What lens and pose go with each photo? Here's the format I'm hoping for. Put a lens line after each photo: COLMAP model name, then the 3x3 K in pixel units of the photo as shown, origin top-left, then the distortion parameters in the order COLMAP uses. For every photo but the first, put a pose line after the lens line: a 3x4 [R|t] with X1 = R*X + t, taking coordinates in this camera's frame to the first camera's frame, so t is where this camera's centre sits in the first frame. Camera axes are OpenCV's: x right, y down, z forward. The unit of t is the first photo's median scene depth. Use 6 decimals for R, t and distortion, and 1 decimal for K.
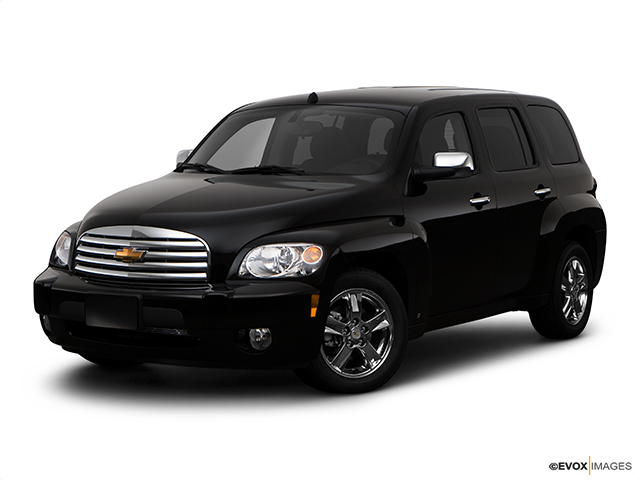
lens RADIAL K [[1165.8, 0, 320.0], [0, 1165.8, 240.0], [0, 0, 1]] dist [-0.008811, 0.030184]
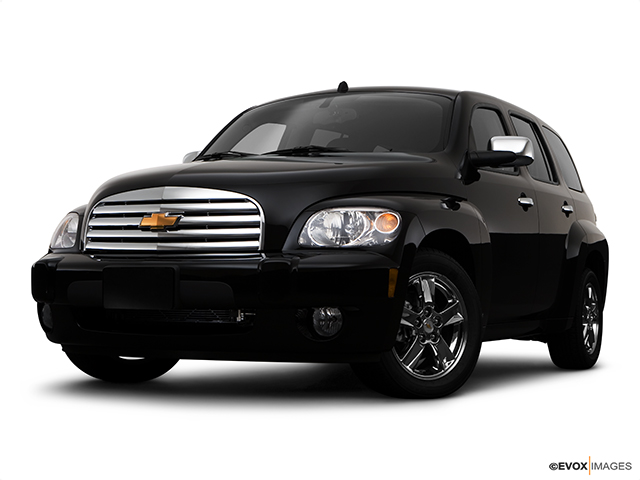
lens RADIAL K [[999.7, 0, 320.0], [0, 999.7, 240.0], [0, 0, 1]] dist [-0.050343, -0.050469]
pose [[0.996534, 0.013037, 0.082161, -0.104710], [-0.004923, 0.995156, -0.098190, 0.088824], [-0.083043, 0.097445, 0.991770, 0.293428]]
